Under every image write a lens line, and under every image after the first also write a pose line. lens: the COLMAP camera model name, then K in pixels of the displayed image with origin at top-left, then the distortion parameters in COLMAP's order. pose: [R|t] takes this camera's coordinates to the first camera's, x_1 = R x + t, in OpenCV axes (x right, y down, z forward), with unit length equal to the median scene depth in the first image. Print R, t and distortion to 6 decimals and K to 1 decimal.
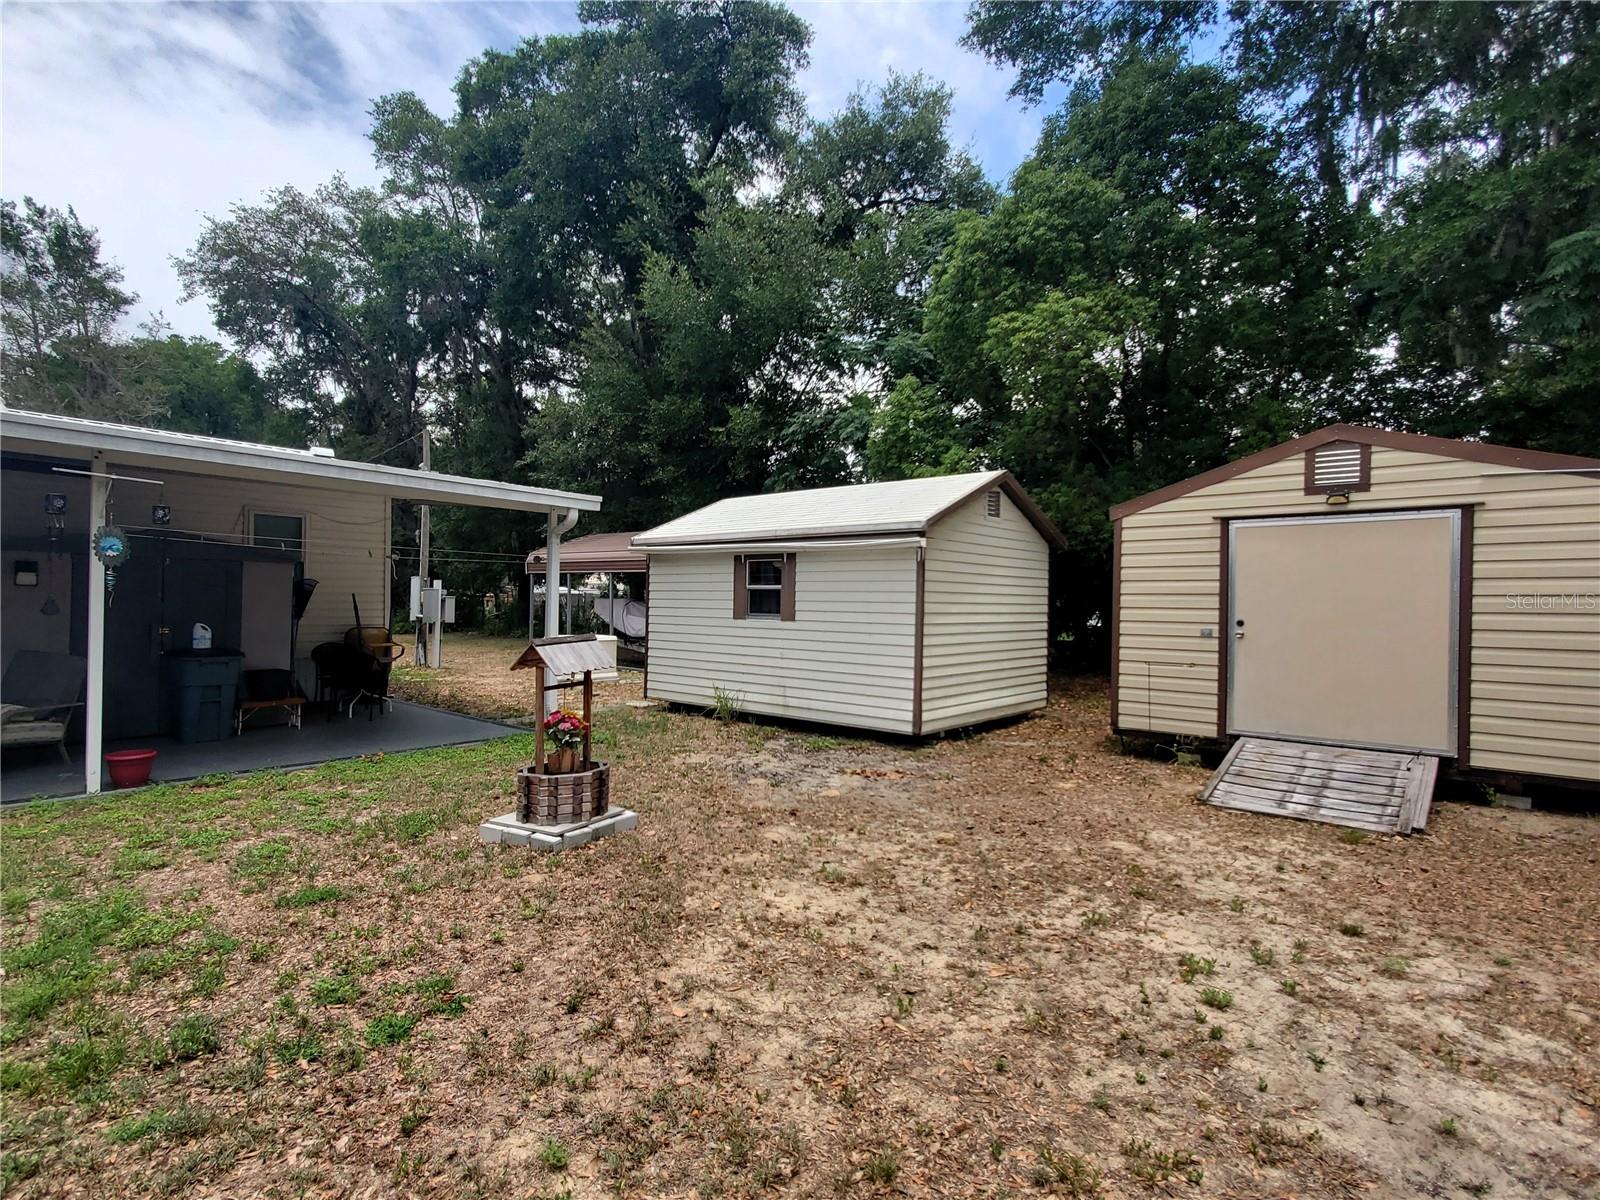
lens RADIAL K [[789.6, 0, 800.0], [0, 789.6, 600.0], [0, 0, 1]] dist [-0.020145, -0.000121]
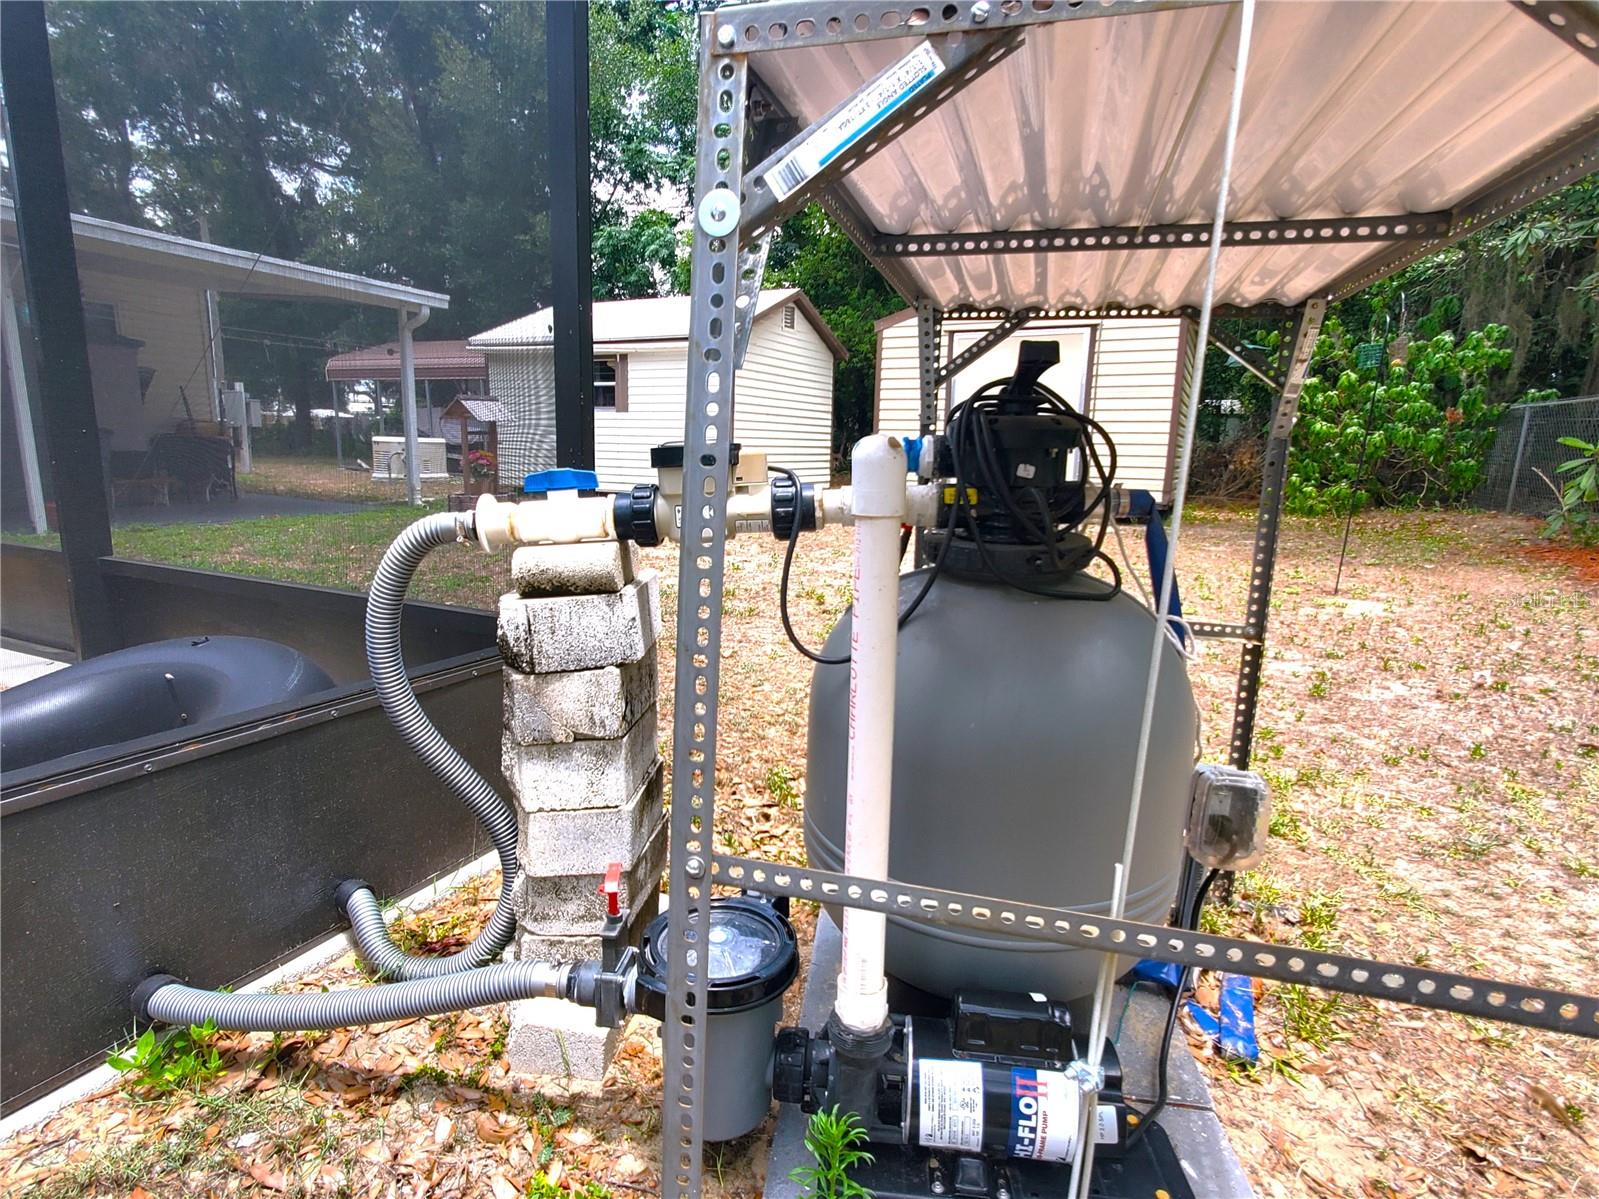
lens RADIAL K [[821.8, 0, 799.5], [0, 821.8, 599.5], [0, 0, 1]] dist [0.001869, -0.009999]
pose [[0.970184, -0.038466, 0.239298, -0.031740], [-0.007720, 0.981920, 0.189138, 0.033506], [-0.242247, -0.185346, 0.952346, -0.153766]]
